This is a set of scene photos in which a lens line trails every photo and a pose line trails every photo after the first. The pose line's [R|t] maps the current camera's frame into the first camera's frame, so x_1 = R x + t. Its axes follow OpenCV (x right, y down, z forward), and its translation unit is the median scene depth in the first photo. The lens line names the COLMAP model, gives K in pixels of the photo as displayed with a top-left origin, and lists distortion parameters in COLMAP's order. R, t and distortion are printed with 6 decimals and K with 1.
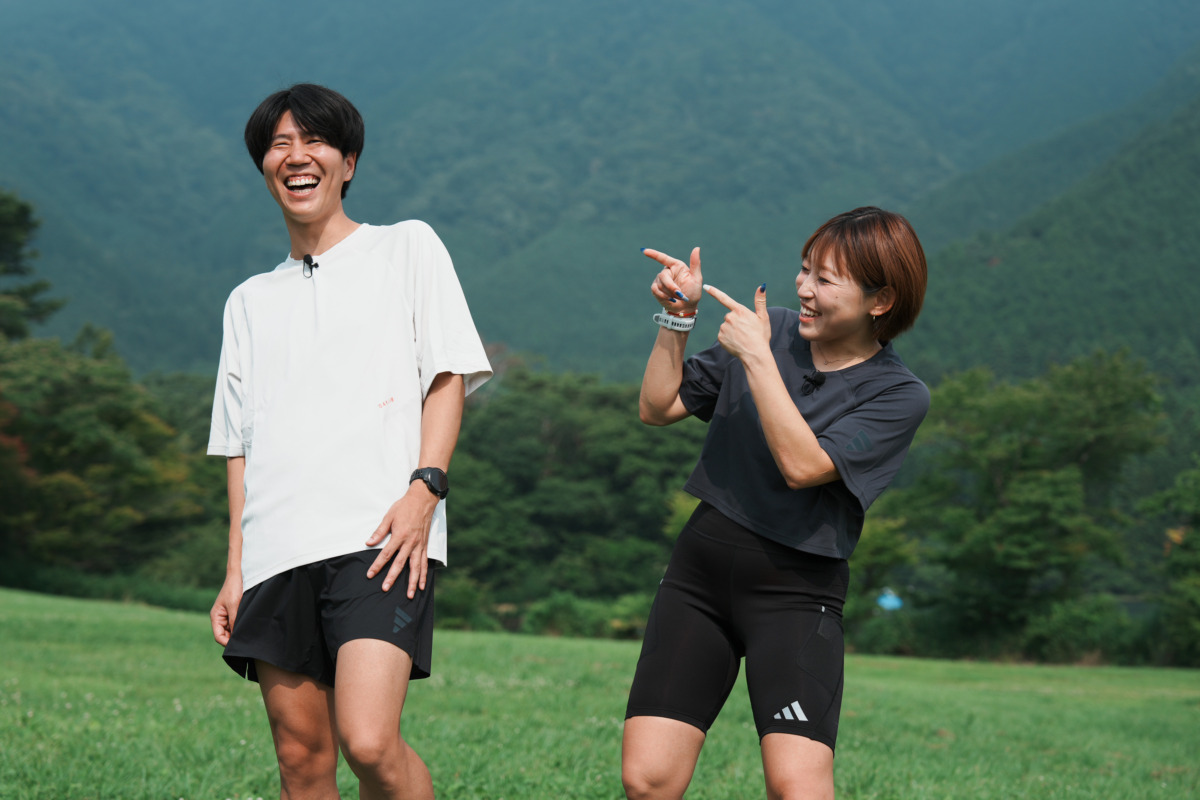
lens RADIAL K [[2310.4, 0, 600.0], [0, 2310.4, 400.0], [0, 0, 1]] dist [-0.048255, 0.069245]
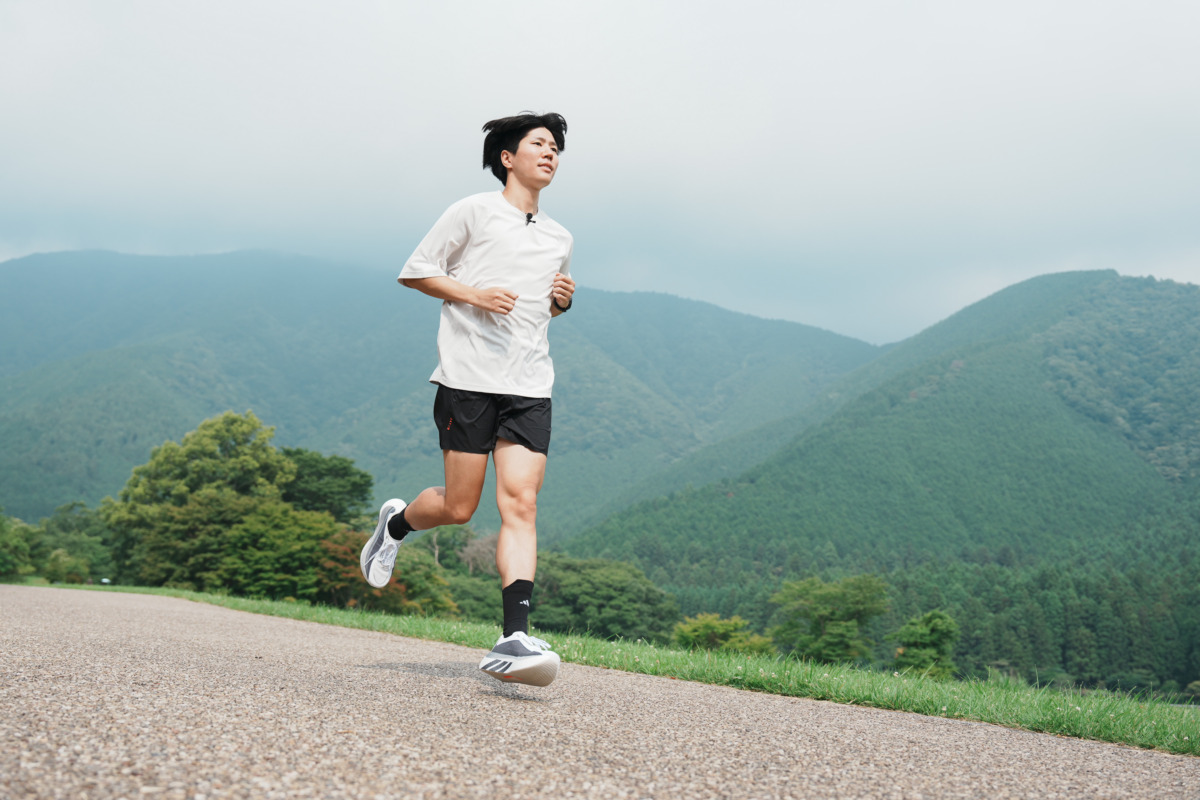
lens RADIAL K [[1330.3, 0, 600.0], [0, 1330.3, 400.0], [0, 0, 1]] dist [0.124463, -0.000861]
pose [[0.994106, 0.058653, 0.091175, -0.088839], [-0.047861, 0.992054, -0.116354, -0.010592], [-0.097275, 0.111304, 0.989014, -0.182067]]
